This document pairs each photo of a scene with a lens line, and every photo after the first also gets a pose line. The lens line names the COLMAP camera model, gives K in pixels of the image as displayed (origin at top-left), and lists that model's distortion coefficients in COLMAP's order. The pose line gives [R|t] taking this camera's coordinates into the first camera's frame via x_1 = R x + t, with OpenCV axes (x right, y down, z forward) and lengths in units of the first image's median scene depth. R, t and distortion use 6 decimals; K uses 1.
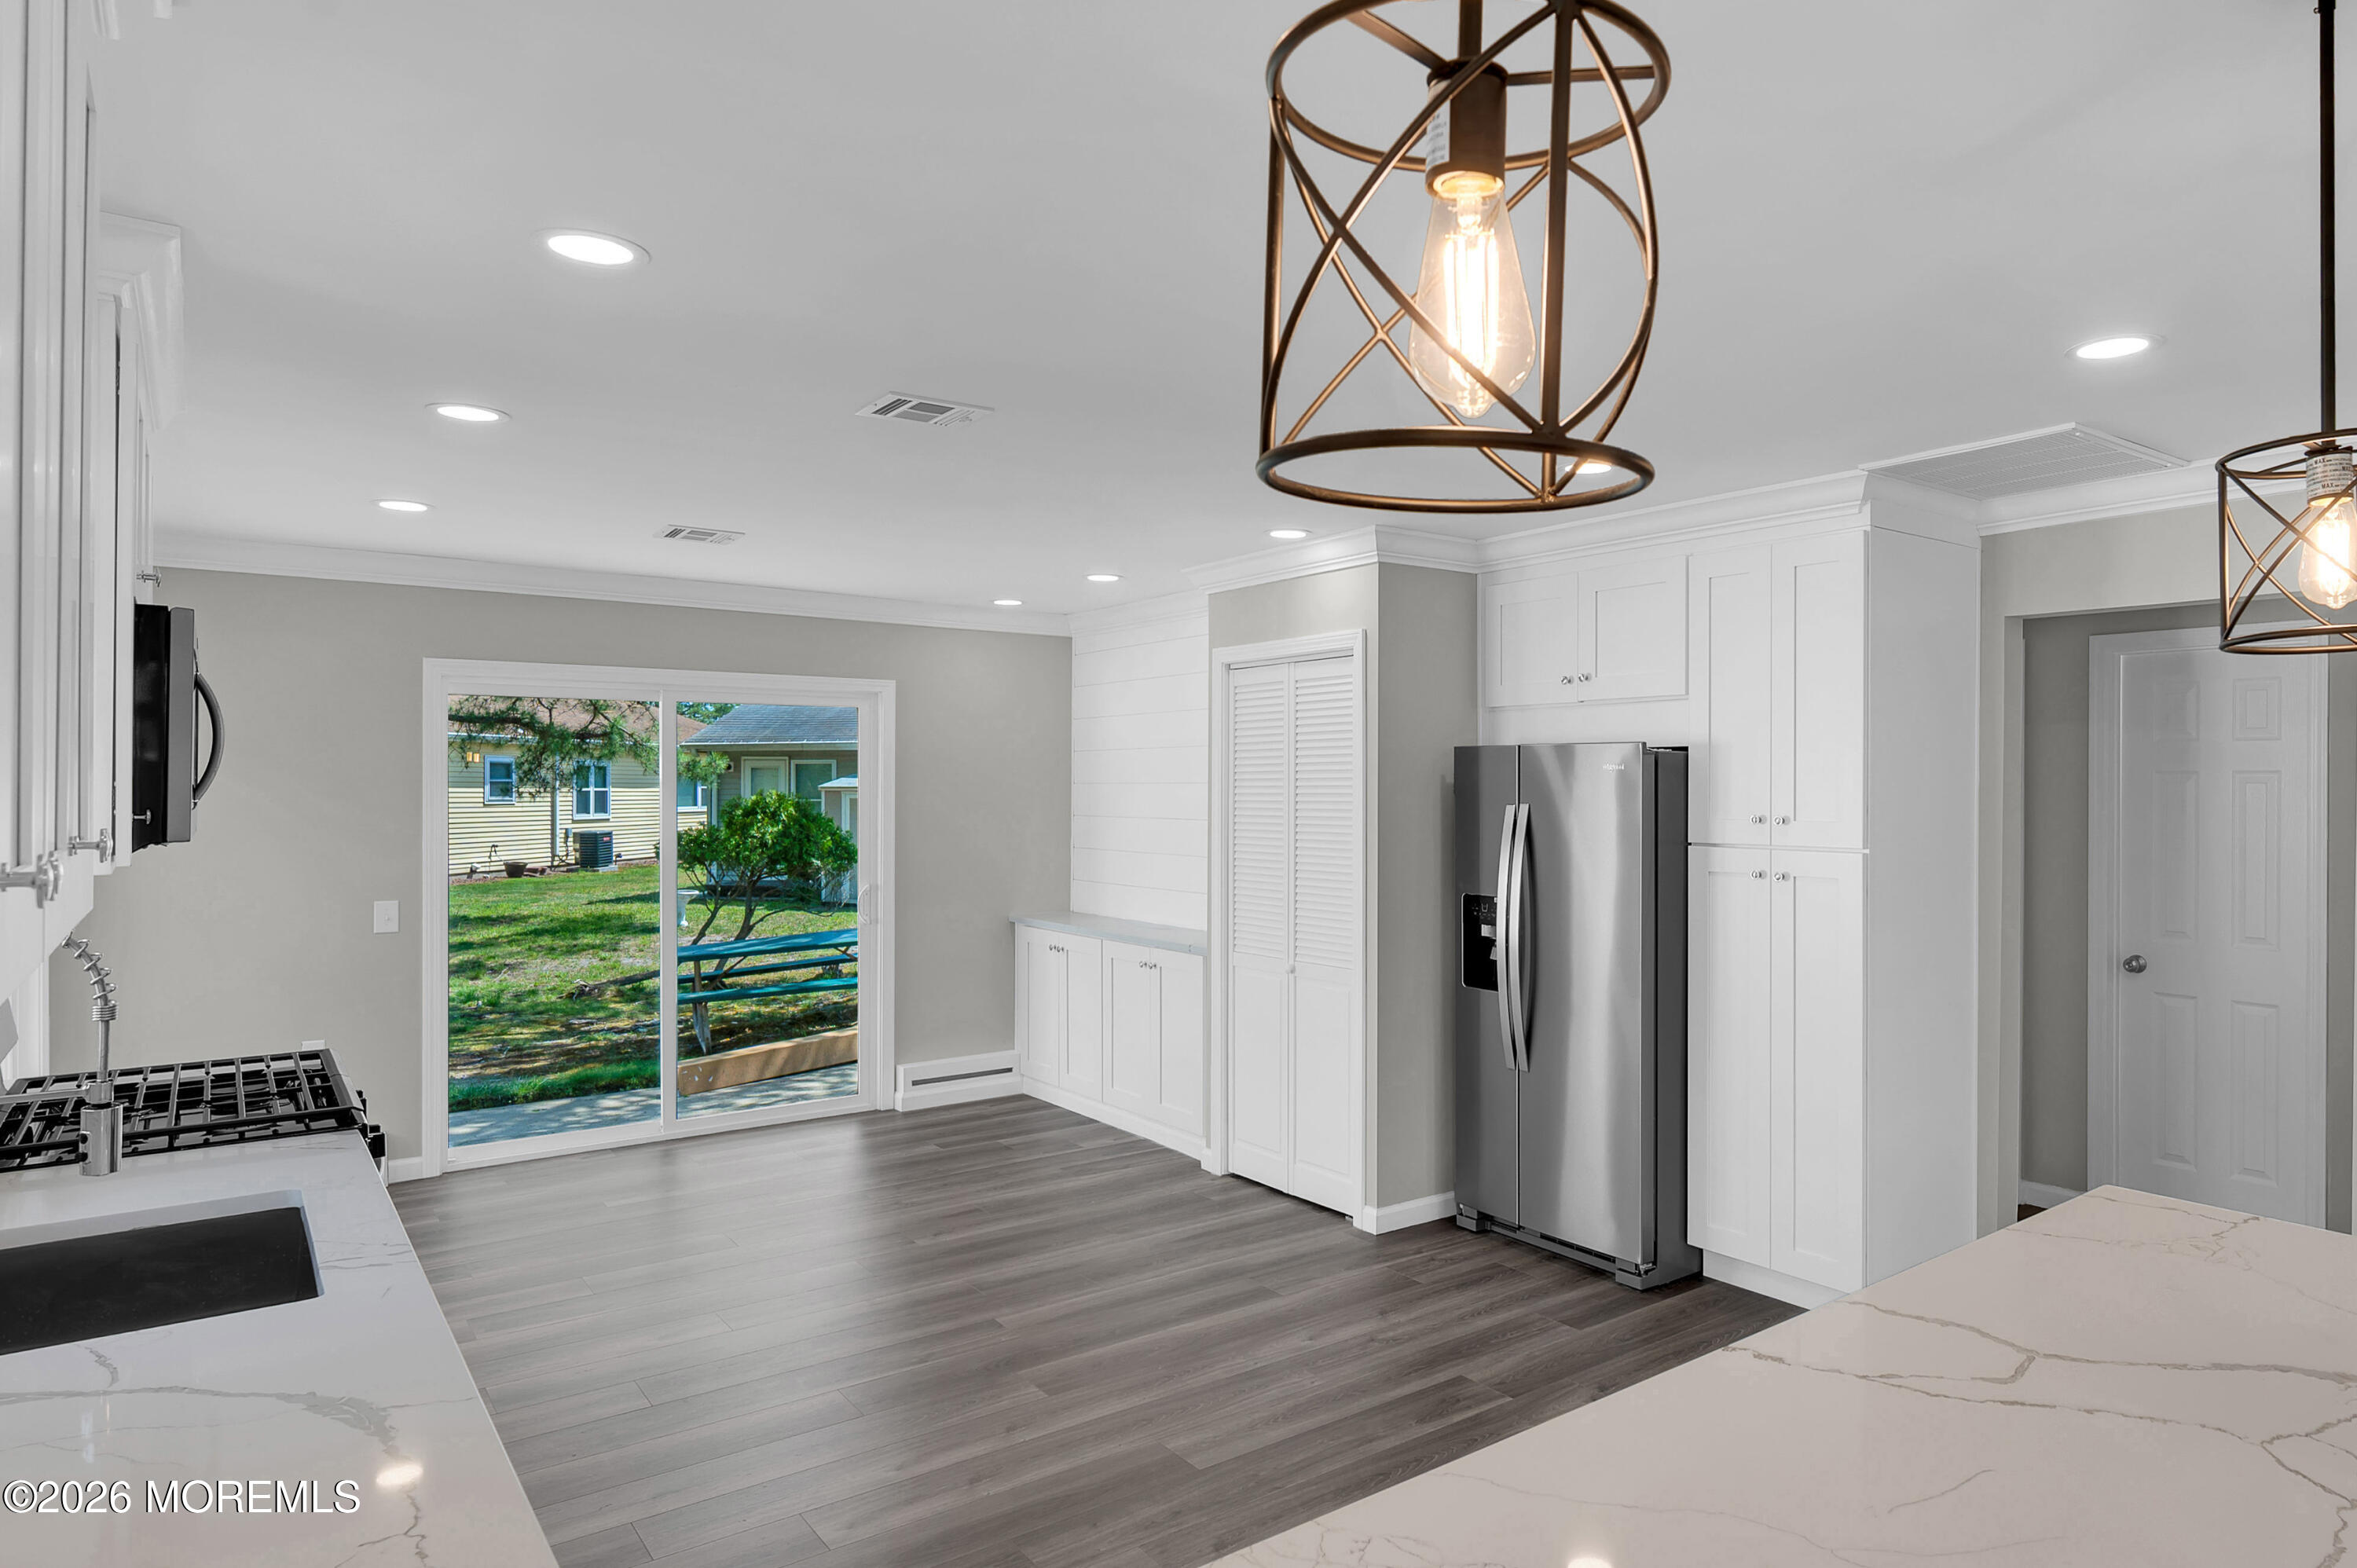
lens RADIAL K [[1412.6, 0, 1345.4], [0, 1412.6, 784.7], [0, 0, 1]] dist [0.002372, -0.000296]
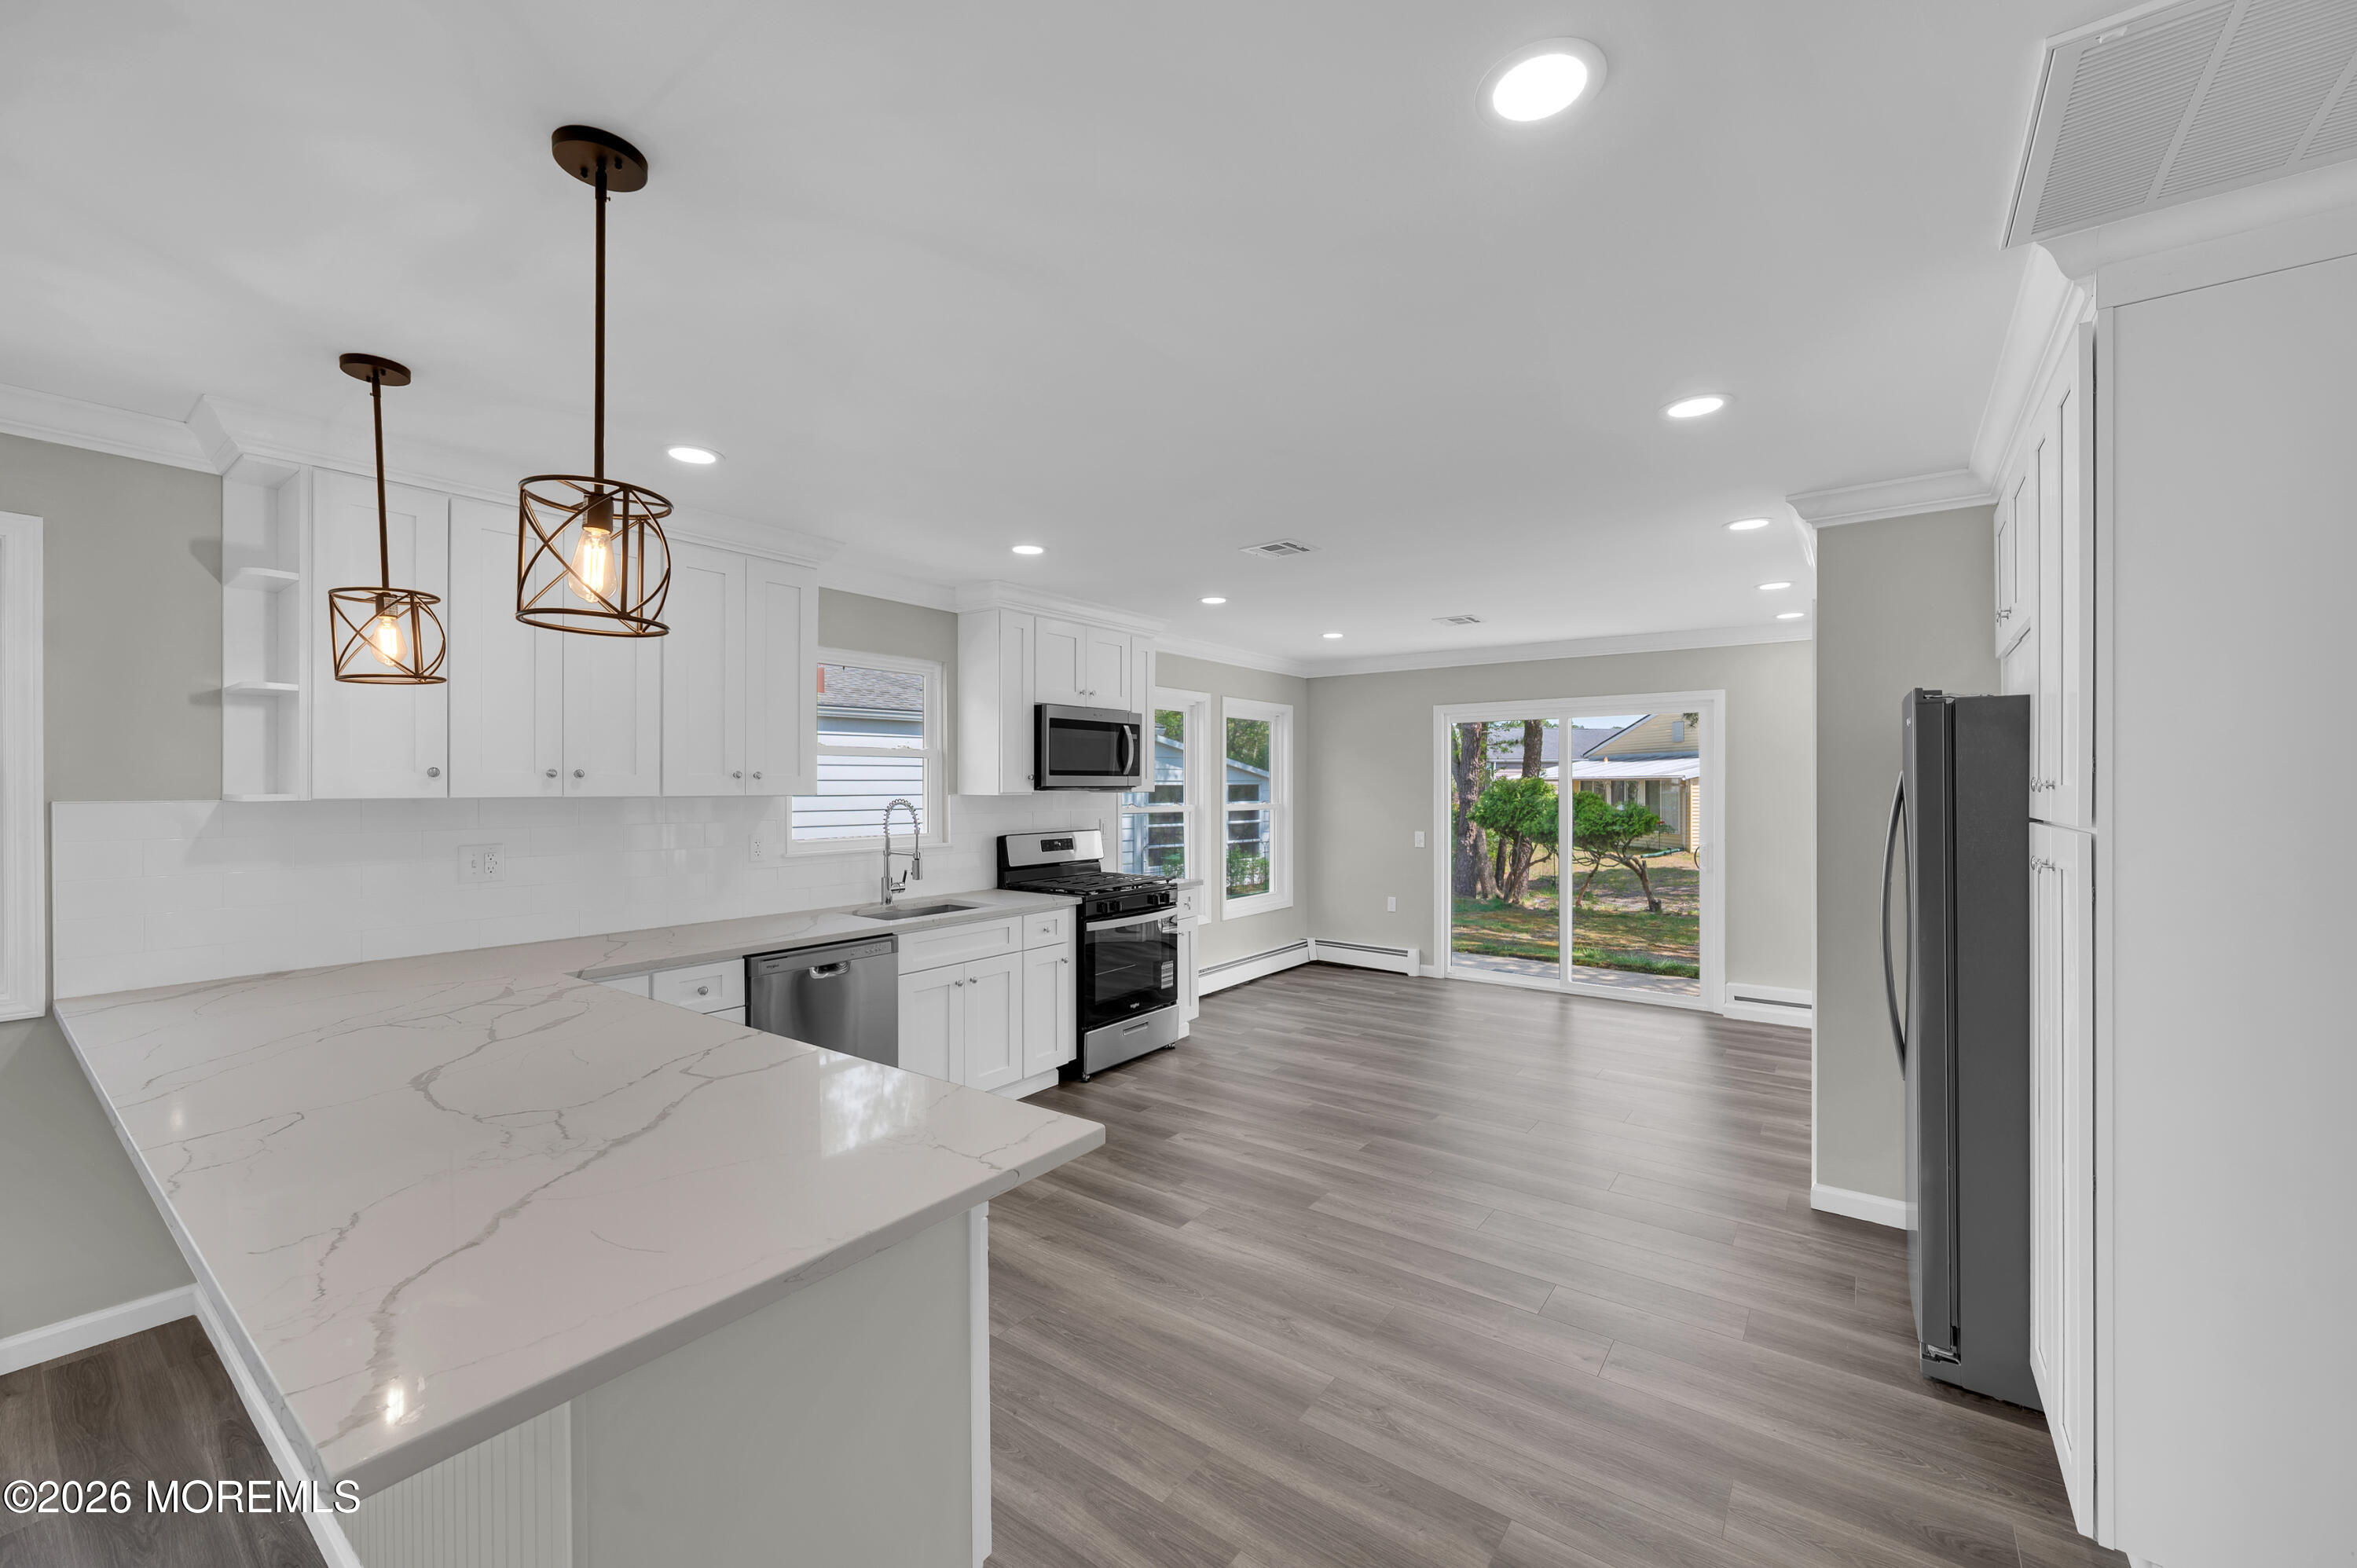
lens RADIAL K [[934.0, 0, 1179.9], [0, 934.0, 784.1], [0, 0, 1]] dist [0.001815, -0.001025]
pose [[0.247974, -0.001502, -0.968765, 0.538862], [0.003552, 0.999993, -0.000641, 0.019411], [0.968760, -0.003282, 0.247978, 0.401392]]
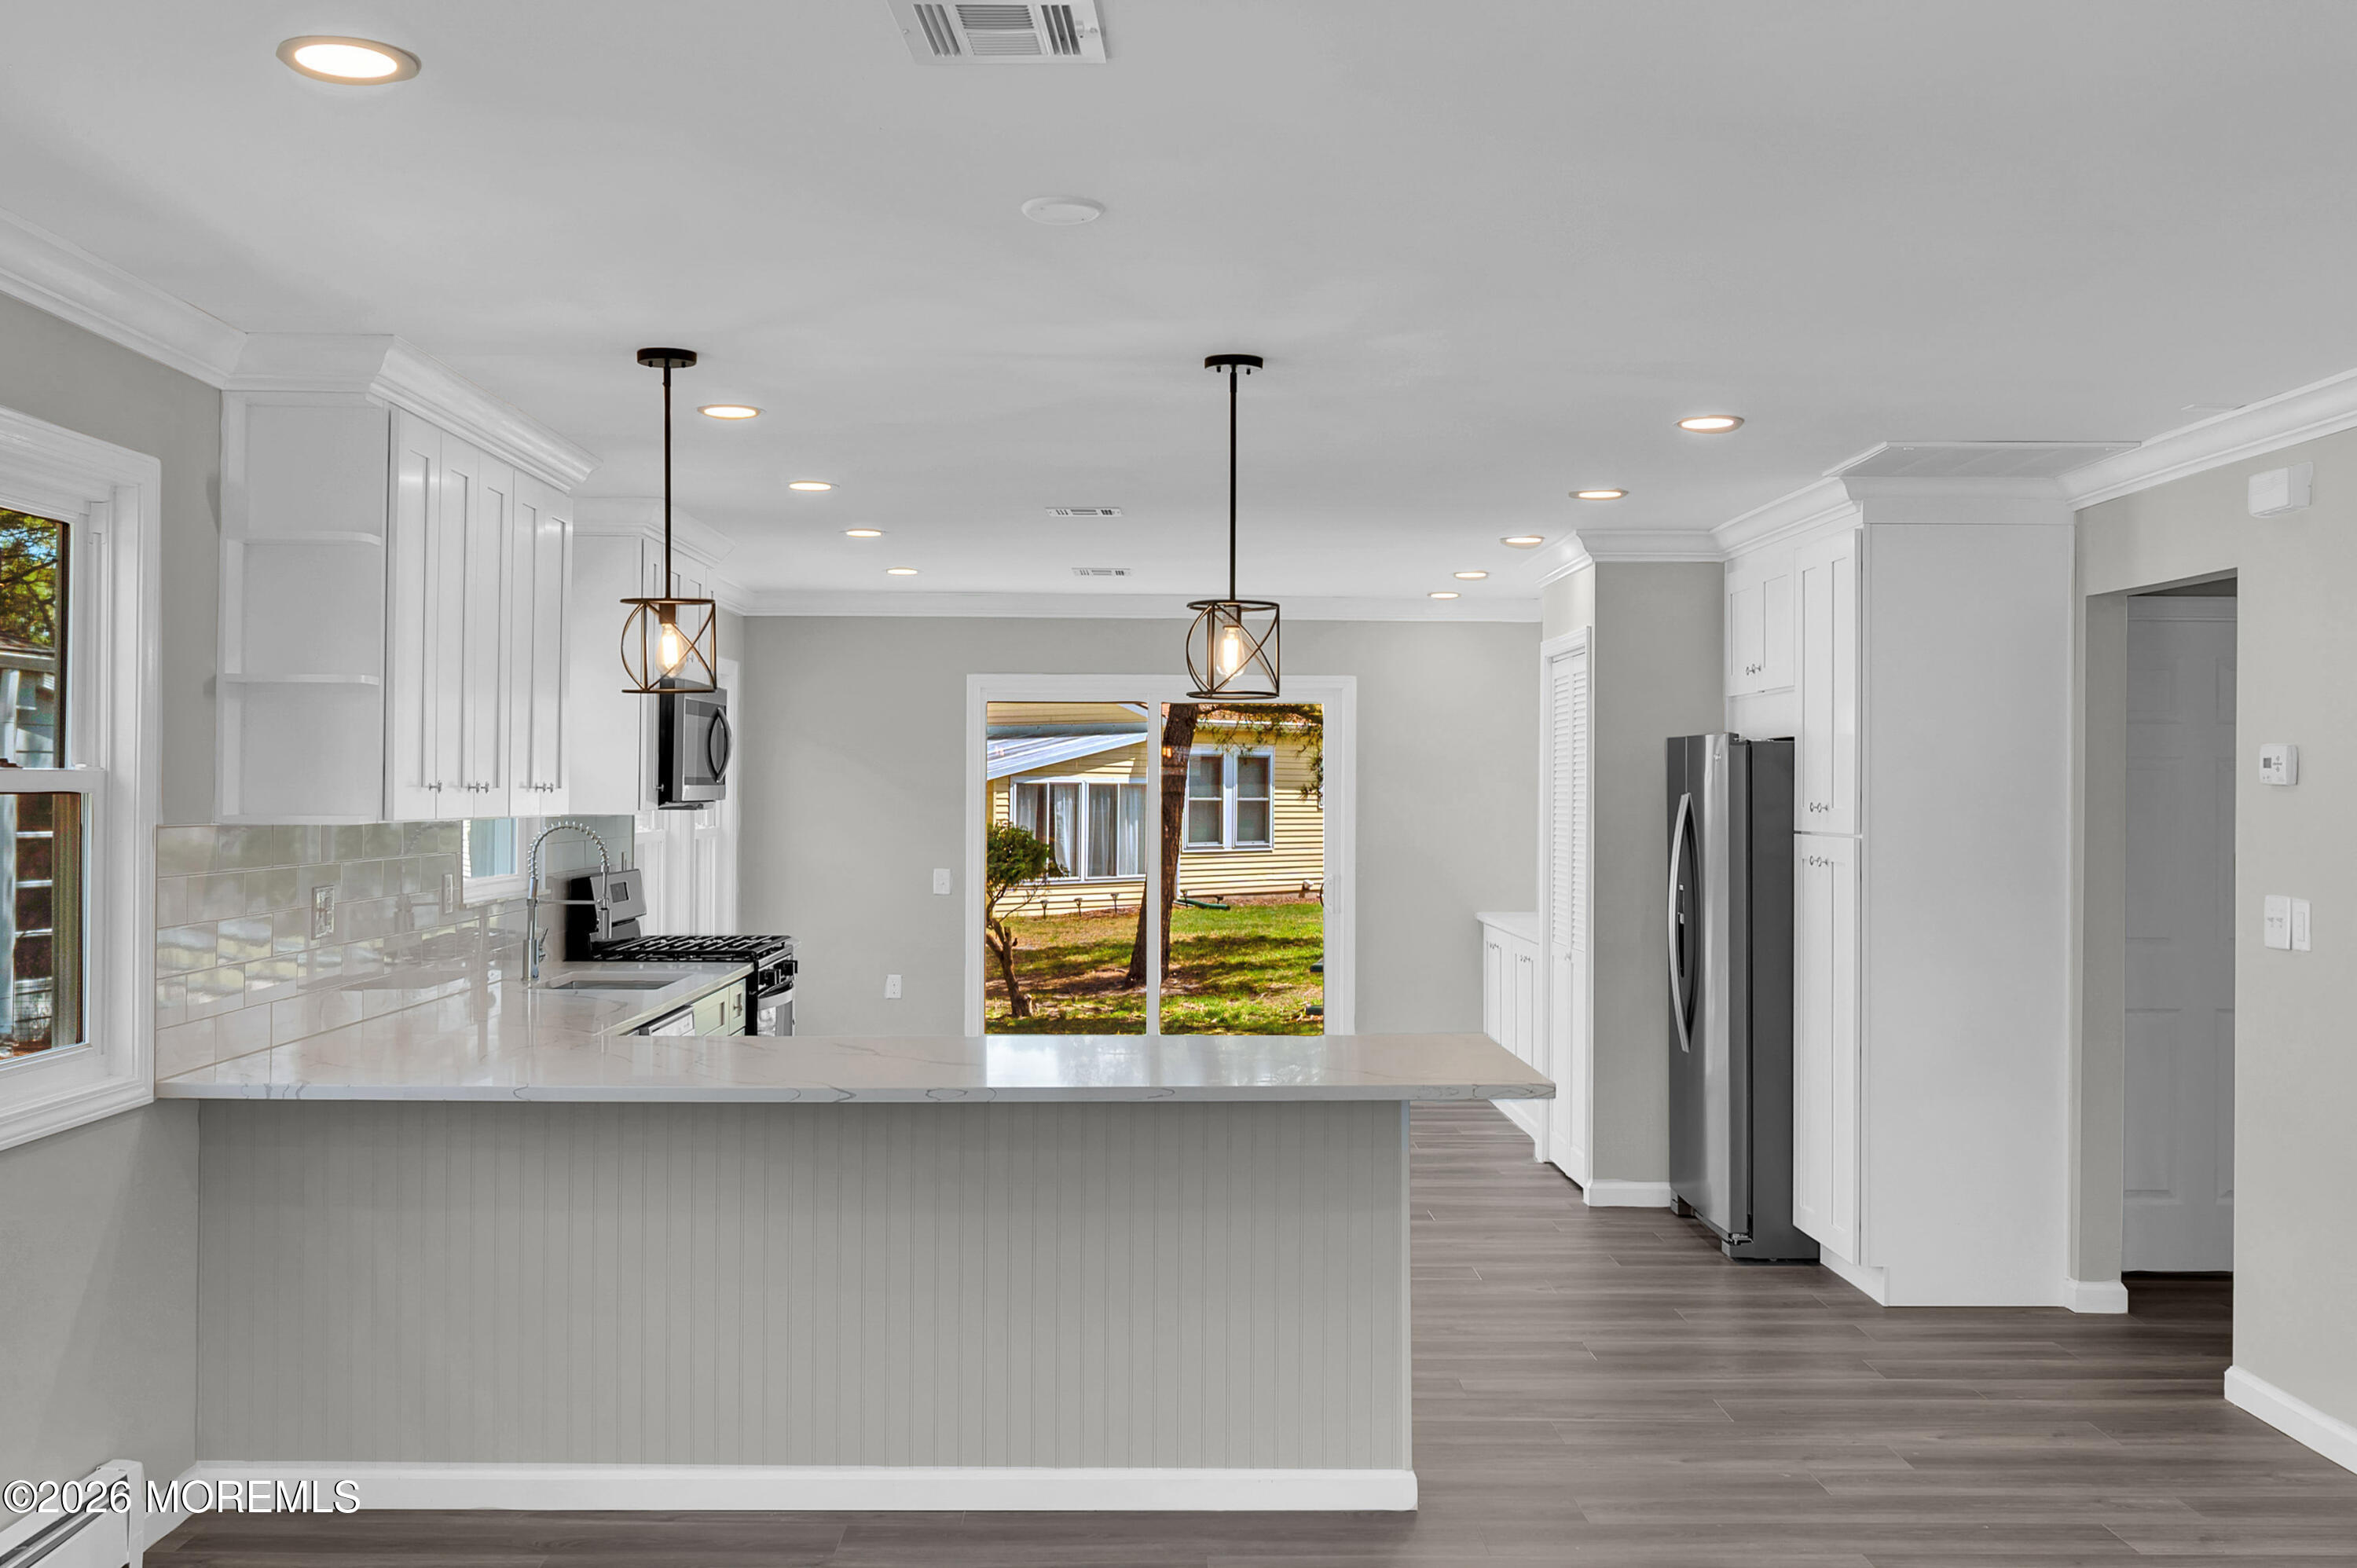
lens RADIAL K [[2261.8, 0, 1166.8], [0, 2261.8, 765.3], [0, 0, 1]] dist [-0.005524, 0.000000]
pose [[0.784647, -0.003754, -0.619932, 0.798702], [-0.002655, 0.999952, -0.009415, 0.009248], [0.619938, 0.009033, 0.784599, -0.496634]]
